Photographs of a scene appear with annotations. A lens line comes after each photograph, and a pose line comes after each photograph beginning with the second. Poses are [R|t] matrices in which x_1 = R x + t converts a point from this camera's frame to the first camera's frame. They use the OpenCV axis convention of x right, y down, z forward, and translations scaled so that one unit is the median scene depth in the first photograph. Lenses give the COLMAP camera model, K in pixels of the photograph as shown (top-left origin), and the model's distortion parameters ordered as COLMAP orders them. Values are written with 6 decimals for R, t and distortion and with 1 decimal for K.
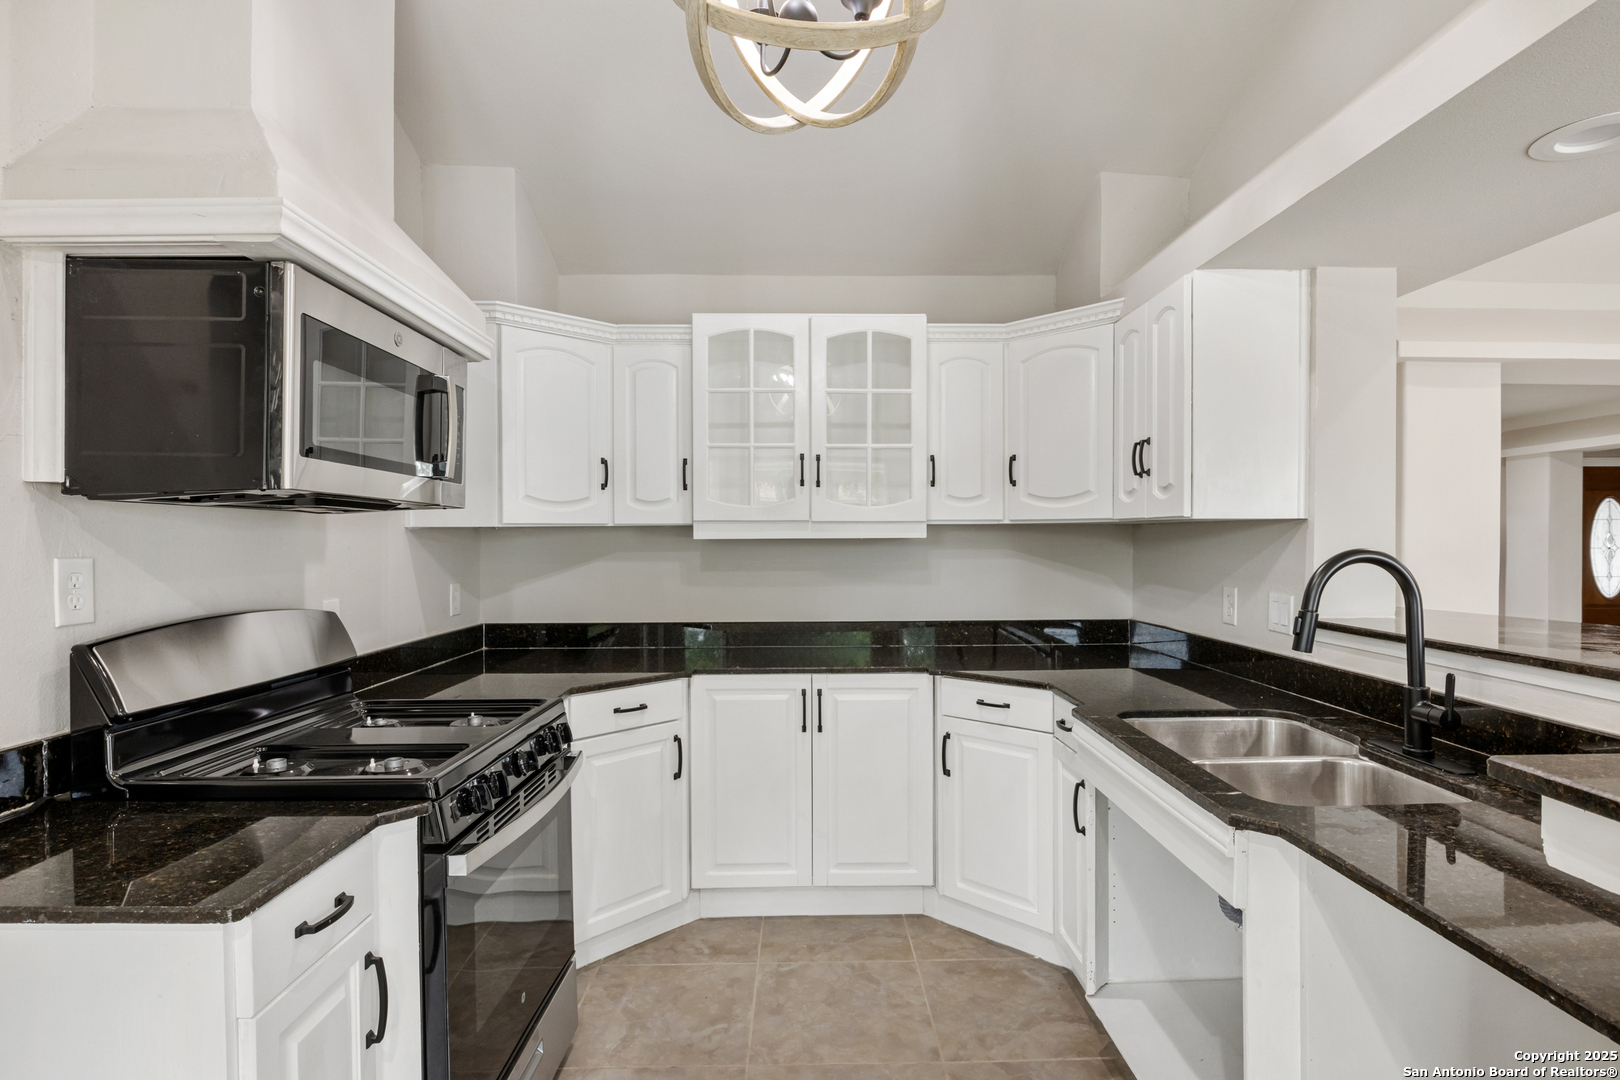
lens RADIAL K [[806.2, 0, 814.2], [0, 806.2, 541.1], [0, 0, 1]] dist [-0.015065, 0.000020]
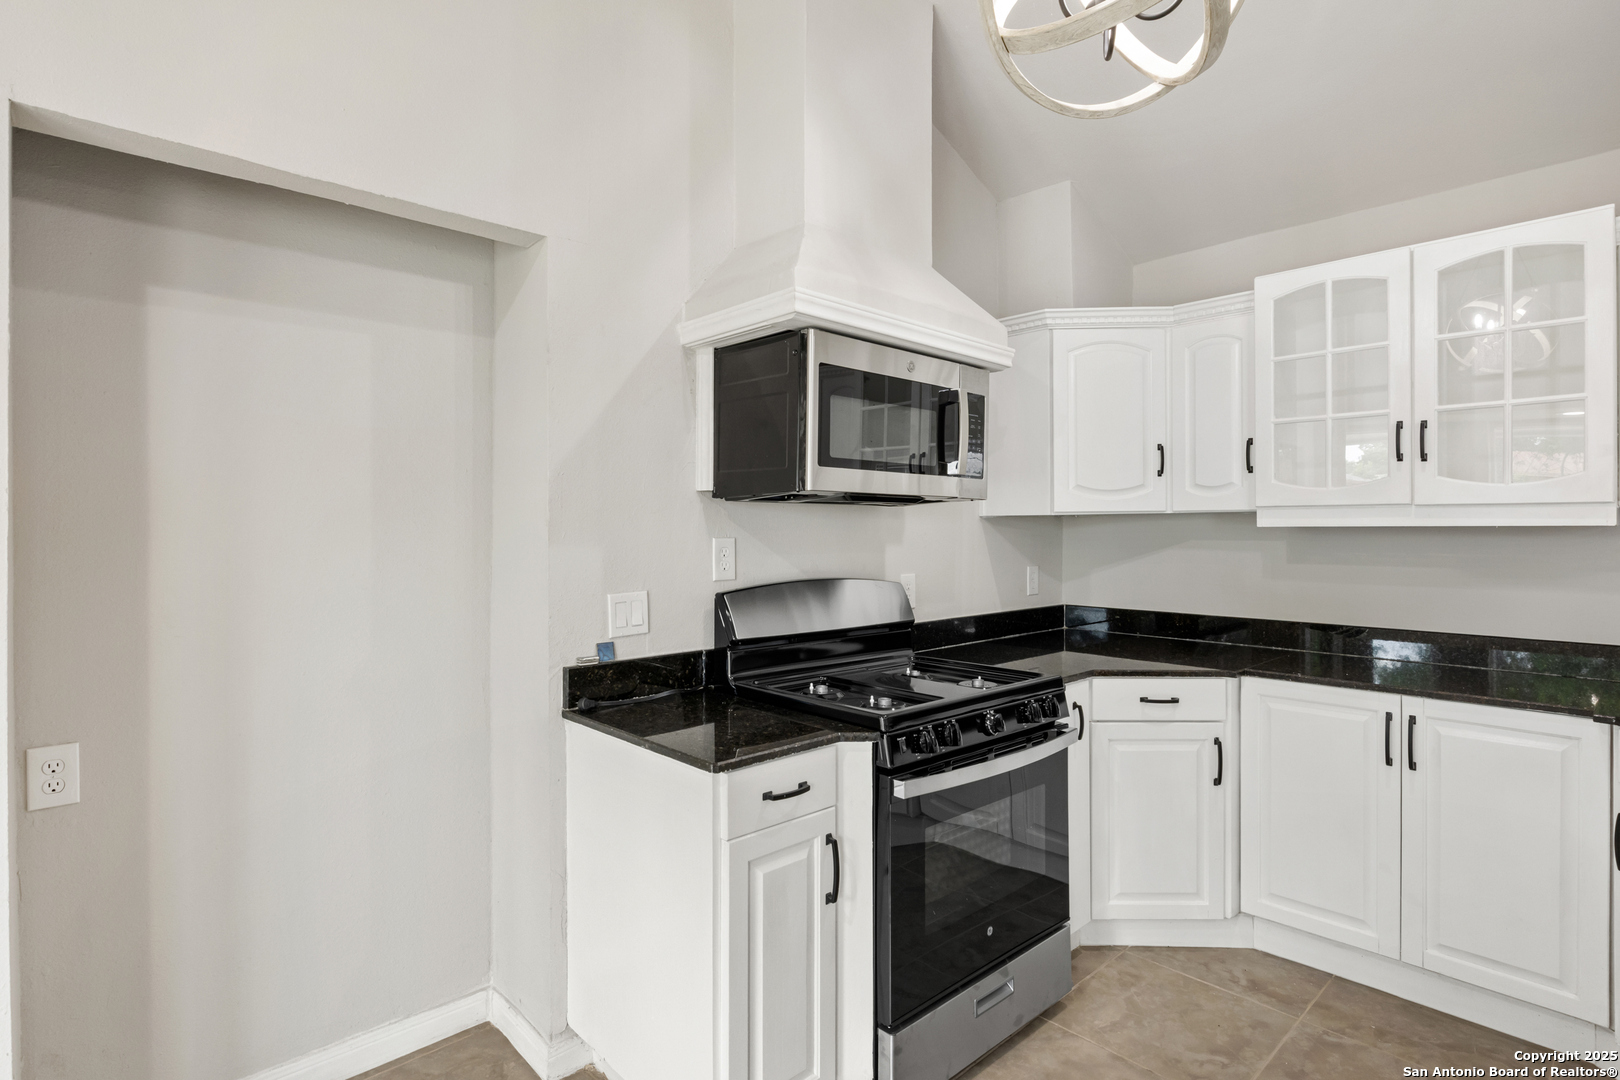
lens RADIAL K [[807.1, 0, 820.3], [0, 807.1, 523.5], [0, 0, 1]] dist [-0.003917, -0.001452]
pose [[0.675167, -0.000894, -0.737665, 0.217986], [-0.003583, 0.999983, -0.004492, -0.000667], [0.737656, 0.005676, 0.675153, 0.034065]]
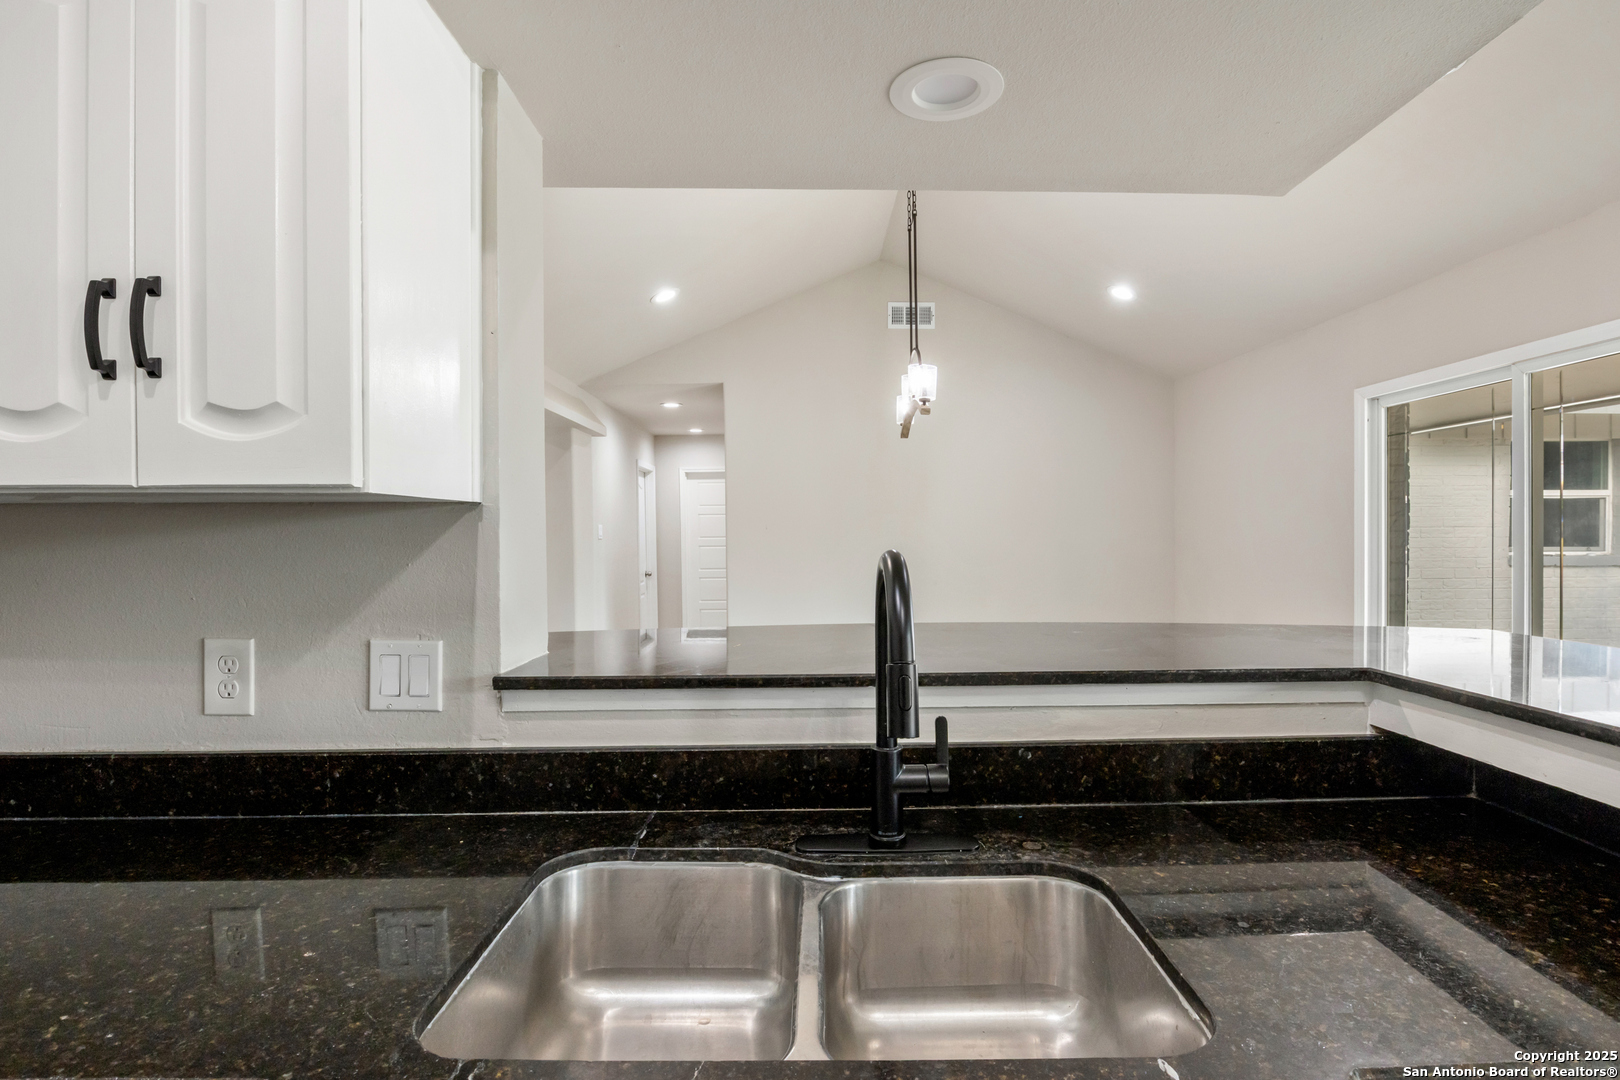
lens RADIAL K [[824.8, 0, 832.3], [0, 824.8, 523.1], [0, 0, 1]] dist [-0.005379, 0.000011]
pose [[-0.001053, 0.013158, 0.999913, 0.019997], [0.012163, 0.999840, -0.013144, -0.001670], [-0.999925, 0.012148, -0.001213, 0.646884]]
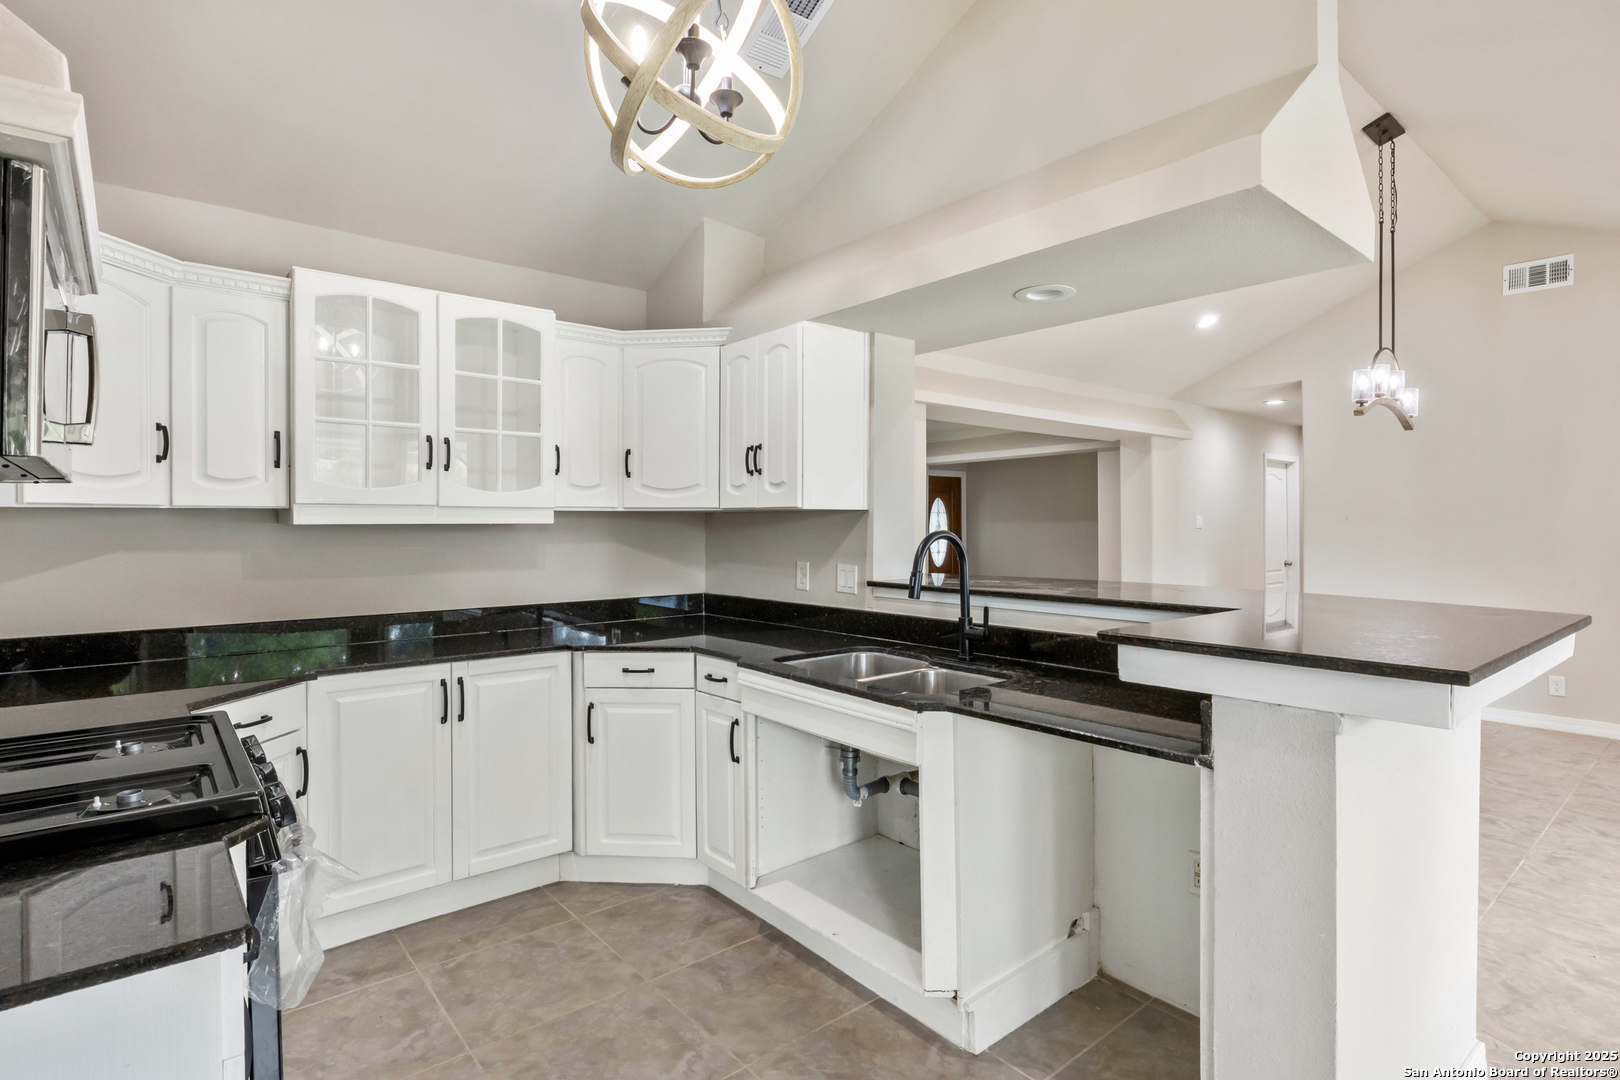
lens RADIAL K [[814.4, 0, 810.7], [0, 814.4, 523.8], [0, 0, 1]] dist [-0.003328, -0.000560]
pose [[0.782653, 0.001962, 0.622455, -0.303903], [0.001881, 0.999983, -0.005517, 0.003075], [-0.622456, 0.005489, 0.782636, -0.046571]]
